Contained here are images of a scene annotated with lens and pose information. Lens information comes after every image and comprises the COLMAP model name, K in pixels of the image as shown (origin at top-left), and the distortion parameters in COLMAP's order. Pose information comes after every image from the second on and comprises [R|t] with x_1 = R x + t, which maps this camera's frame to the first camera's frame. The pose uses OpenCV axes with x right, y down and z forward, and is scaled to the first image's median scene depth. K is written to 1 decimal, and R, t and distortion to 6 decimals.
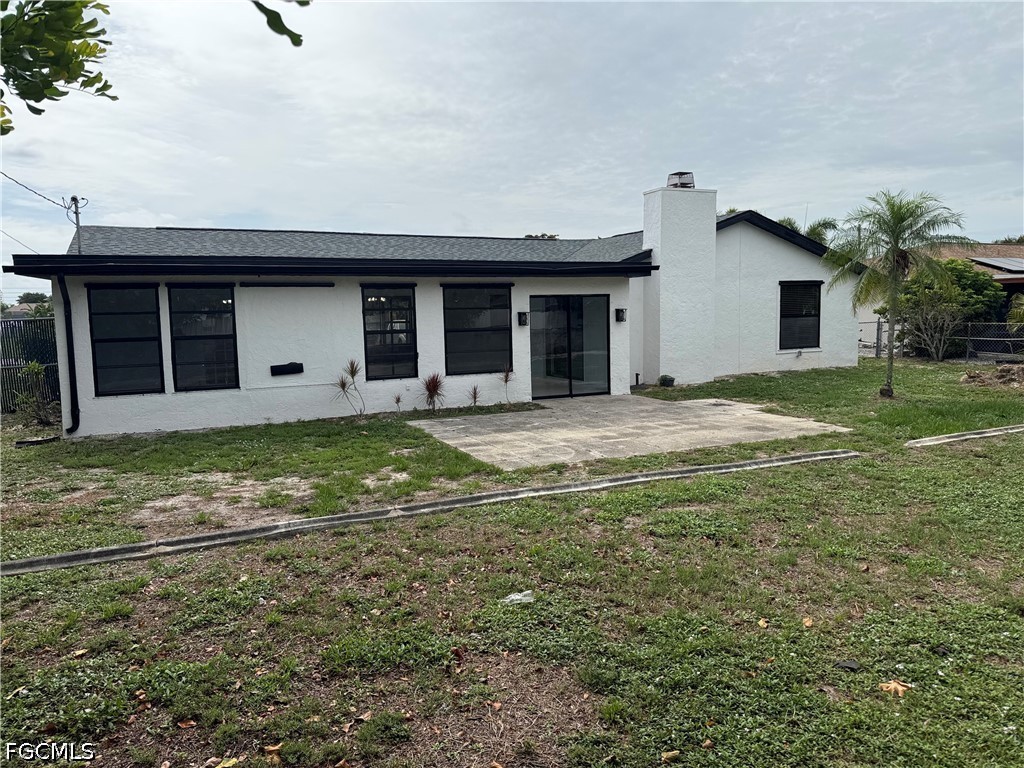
lens RADIAL K [[717.9, 0, 508.8], [0, 717.9, 388.0], [0, 0, 1]] dist [0.068086, -0.110692]
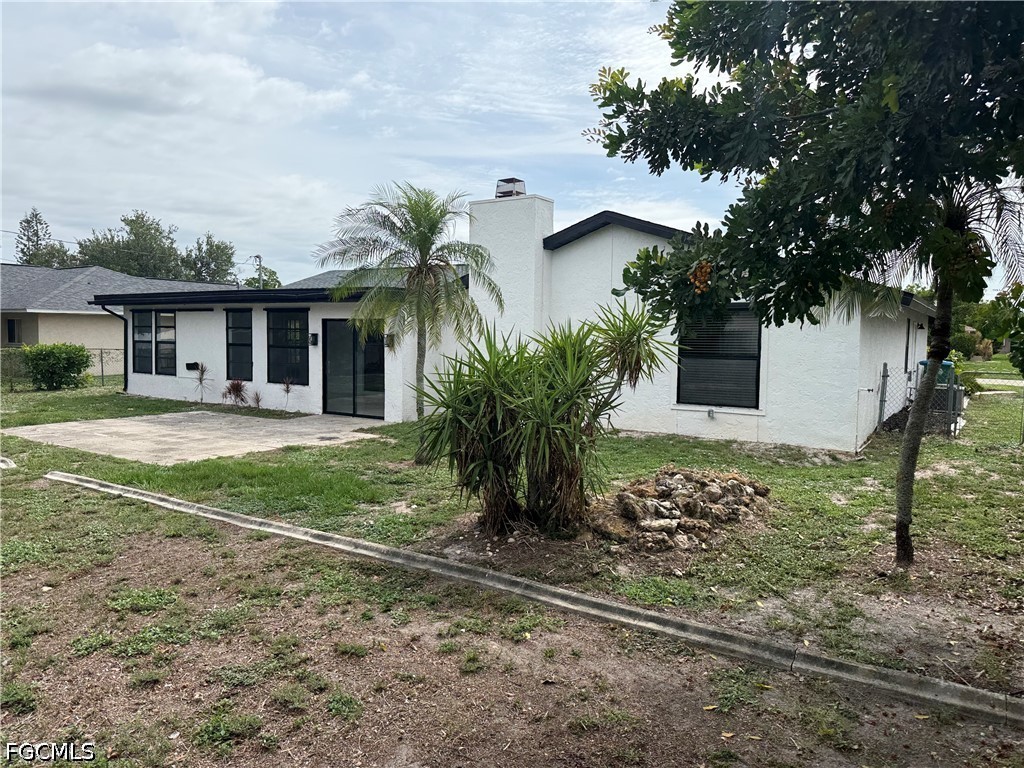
lens RADIAL K [[717.9, 0, 517.4], [0, 717.9, 371.2], [0, 0, 1]] dist [0.068086, -0.110692]
pose [[0.522910, 0.067737, -0.849692, 1.159930], [-0.119035, 0.992873, 0.005897, -0.092406], [0.844036, 0.098059, 0.527246, 0.686353]]
